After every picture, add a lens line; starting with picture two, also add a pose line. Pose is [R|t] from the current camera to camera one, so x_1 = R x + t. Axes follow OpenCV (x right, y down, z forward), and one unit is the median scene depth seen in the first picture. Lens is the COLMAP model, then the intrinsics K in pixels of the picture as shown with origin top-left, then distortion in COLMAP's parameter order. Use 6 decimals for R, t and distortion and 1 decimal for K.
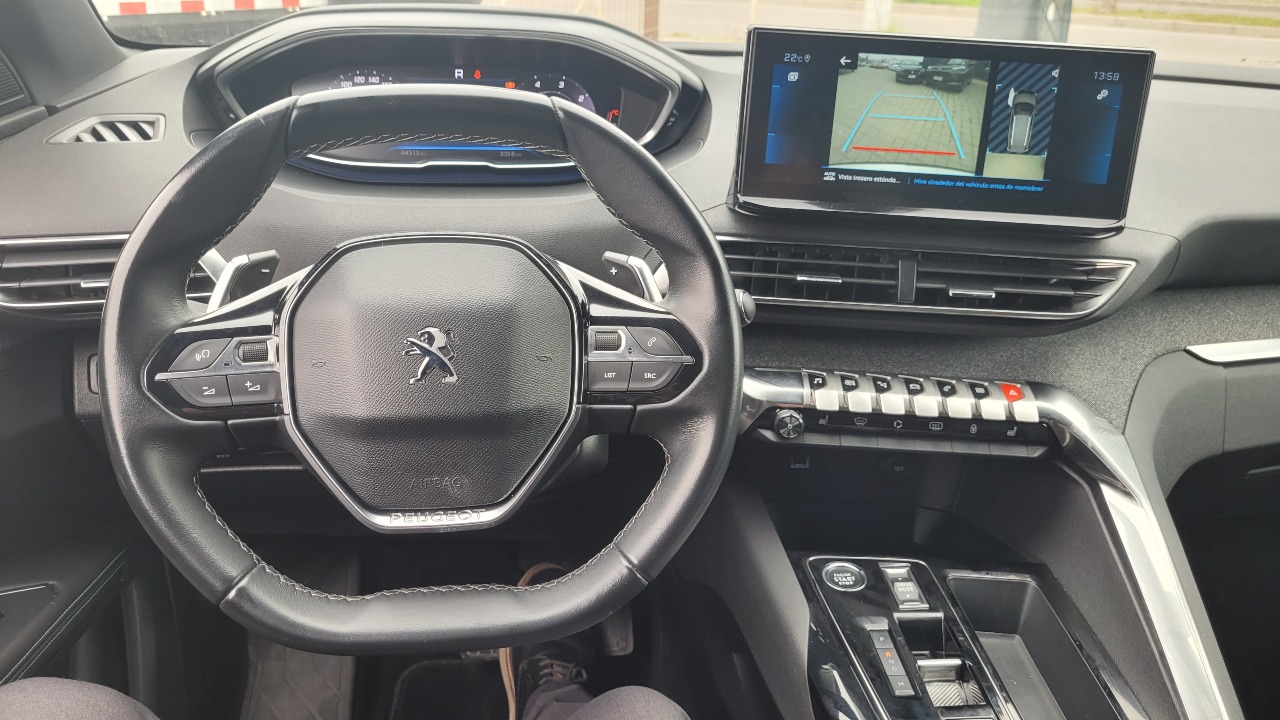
lens RADIAL K [[981.5, 0, 635.7], [0, 981.5, 366.4], [0, 0, 1]] dist [0.026370, -0.001070]
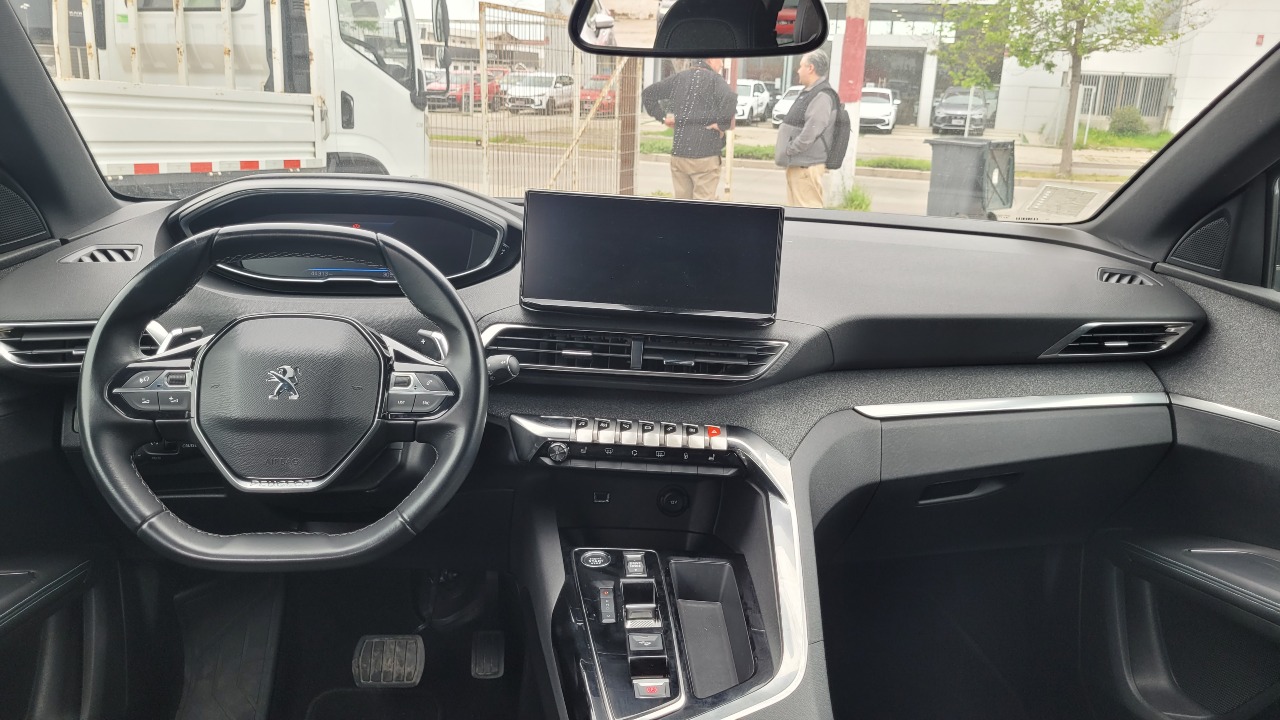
lens RADIAL K [[973.8, 0, 640.0], [0, 973.8, 360.0], [0, 0, 1]] dist [0.033571, 0.007924]
pose [[0.999955, 0.002254, 0.009177, 0.265506], [-0.000872, 0.989013, -0.147825, 0.137912], [-0.009409, 0.147810, 0.988971, -0.451098]]
